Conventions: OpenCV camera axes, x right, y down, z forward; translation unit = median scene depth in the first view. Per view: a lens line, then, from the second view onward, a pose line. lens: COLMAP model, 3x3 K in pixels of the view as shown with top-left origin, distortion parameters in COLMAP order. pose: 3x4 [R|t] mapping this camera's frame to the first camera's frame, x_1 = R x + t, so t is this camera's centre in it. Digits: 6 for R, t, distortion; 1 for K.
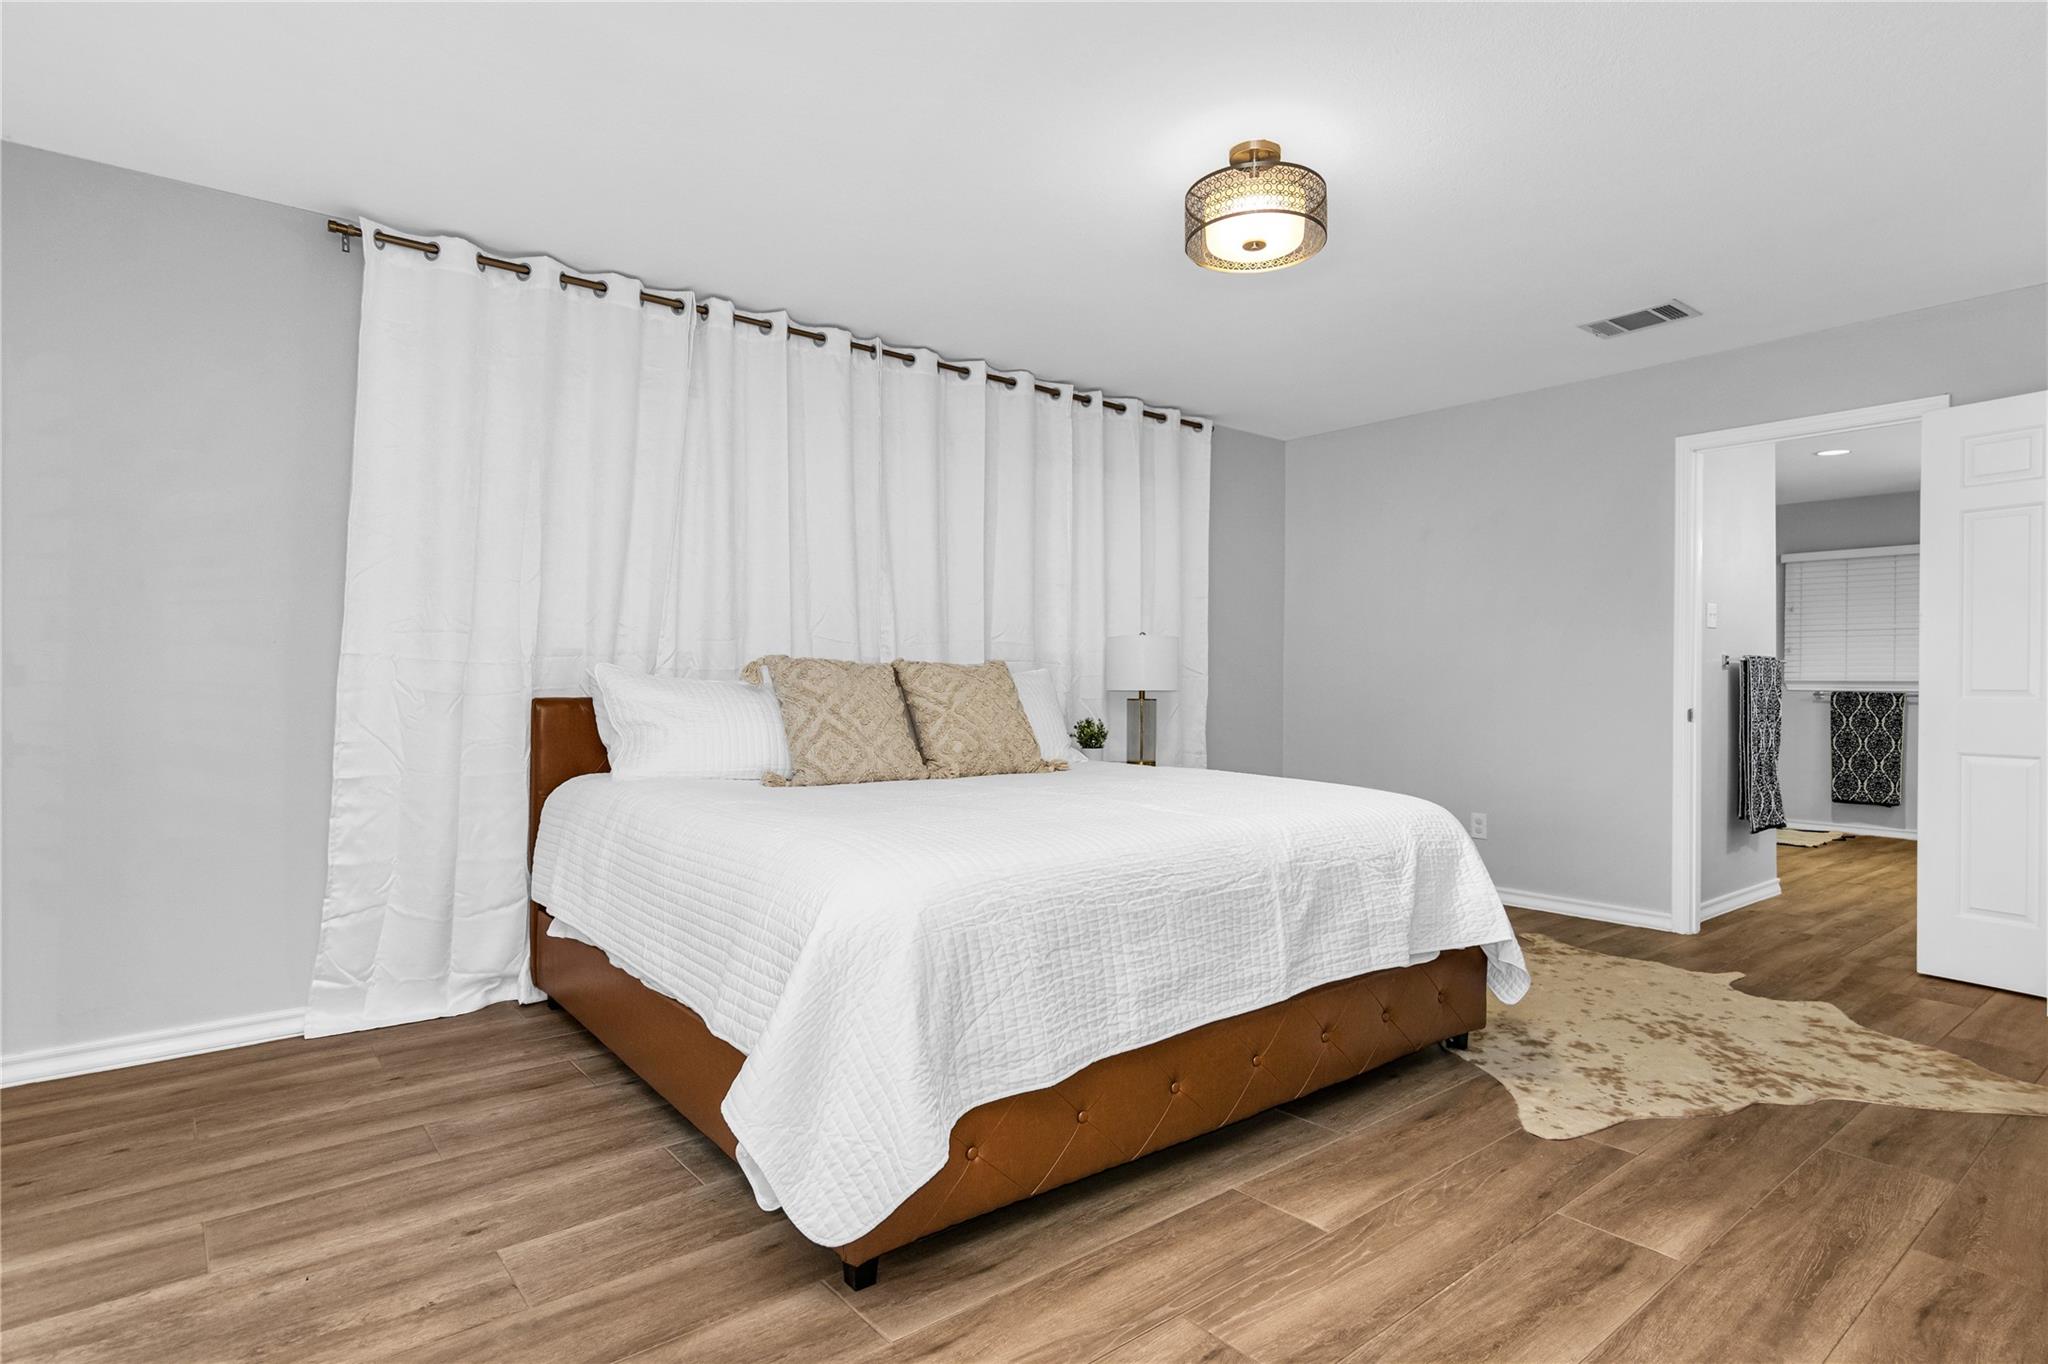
lens RADIAL K [[1067.5, 0, 1028.2], [0, 1067.5, 689.6], [0, 0, 1]] dist [-0.002853, 0.003619]
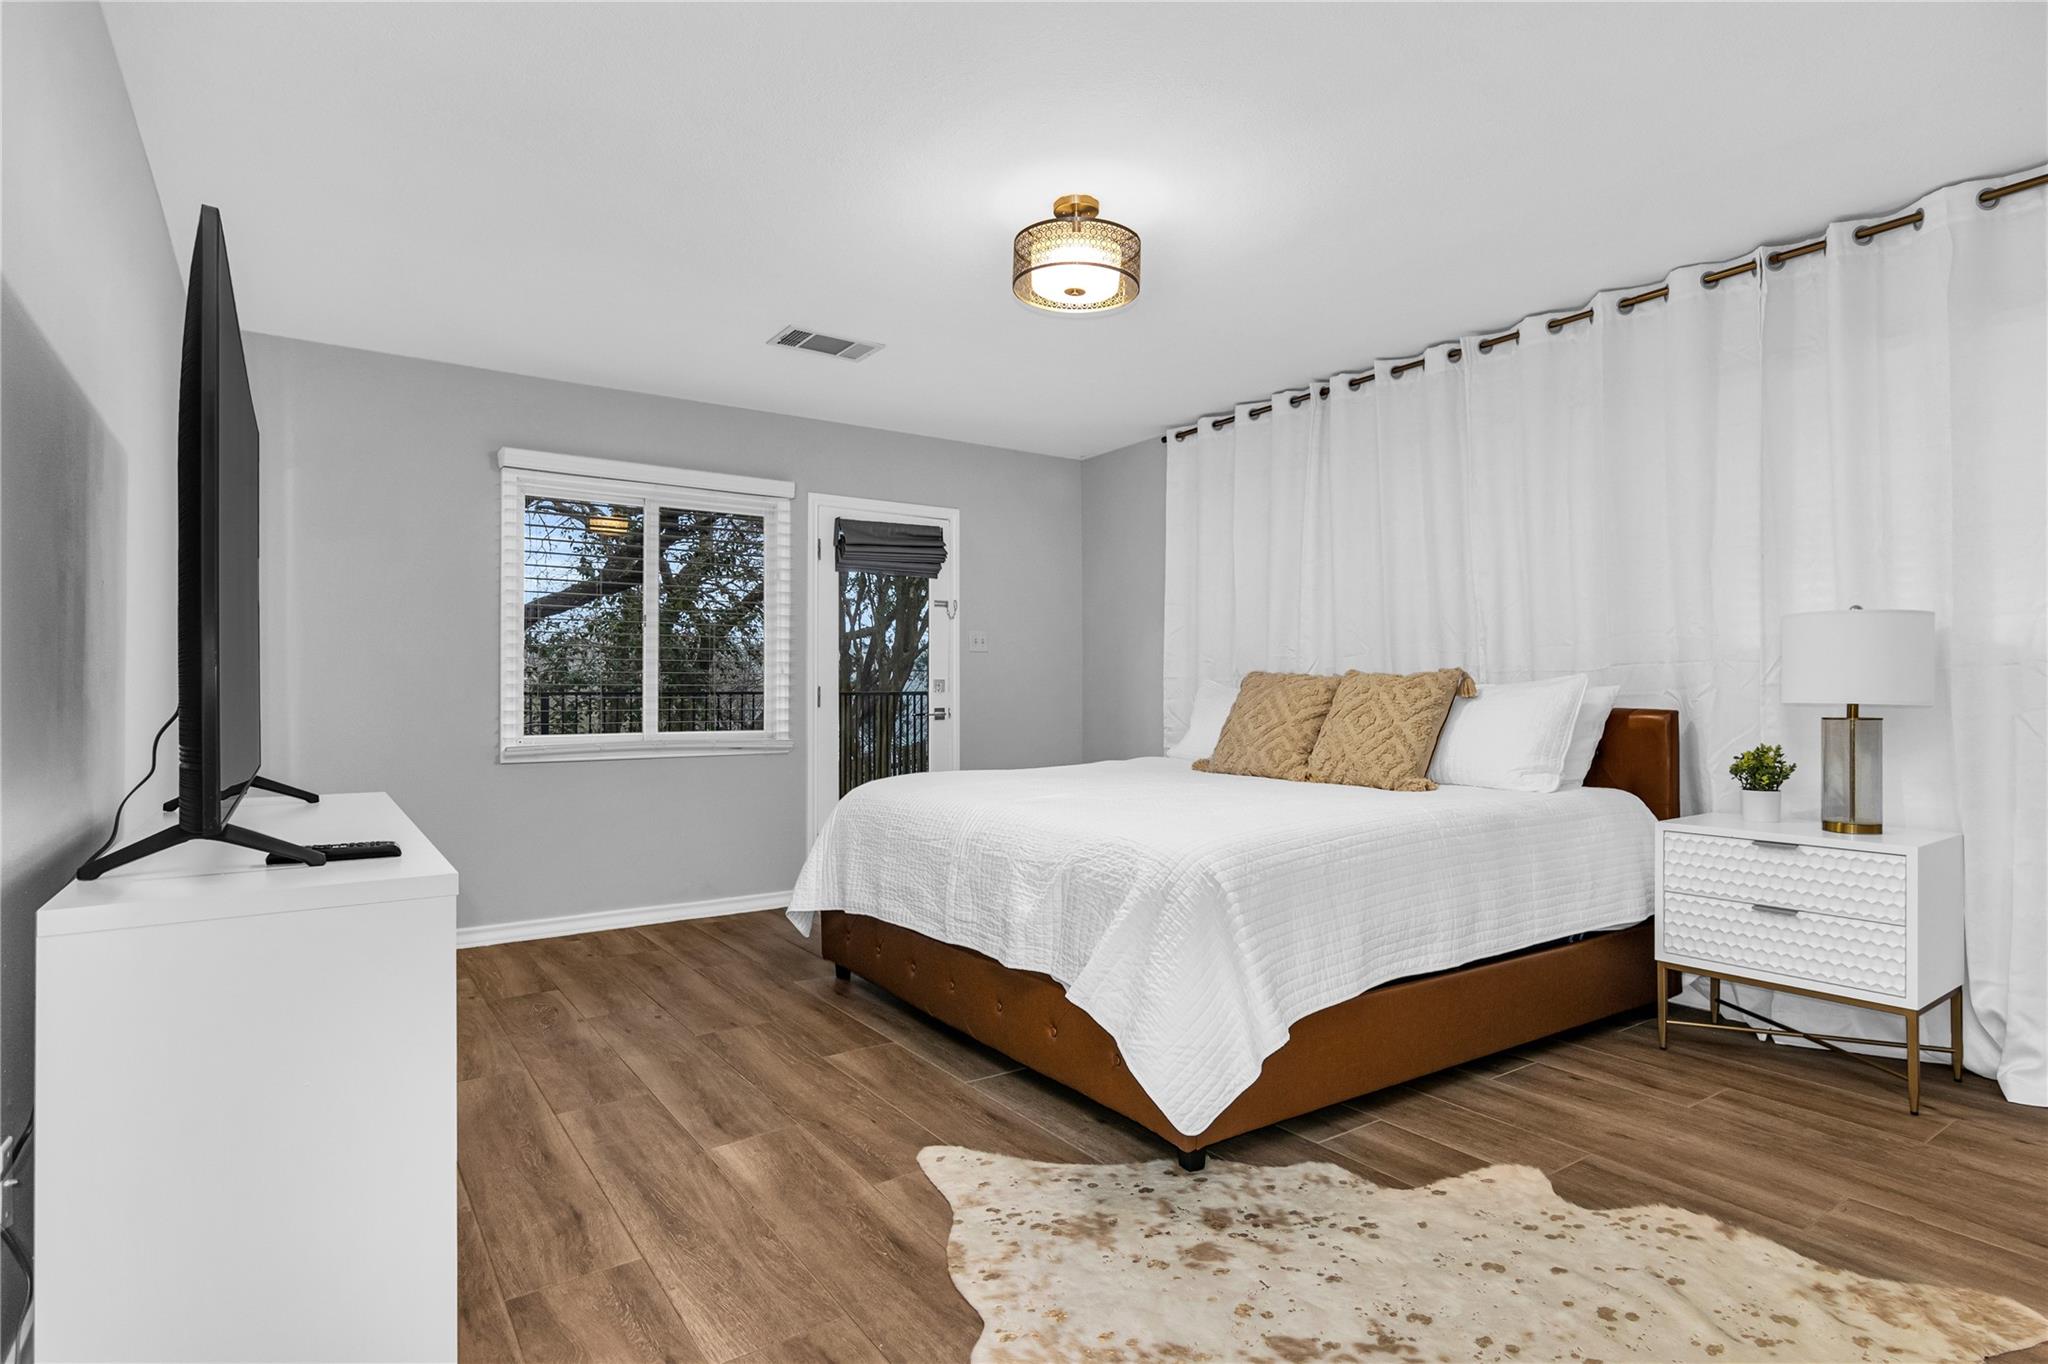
lens RADIAL K [[1067.5, 0, 1028.8], [0, 1067.5, 681.0], [0, 0, 1]] dist [-0.002853, 0.003619]
pose [[-0.085748, -0.014693, -0.996208, 1.428187], [-0.006639, 0.999877, -0.014176, -0.000970], [0.996295, 0.005399, -0.085835, 1.148602]]
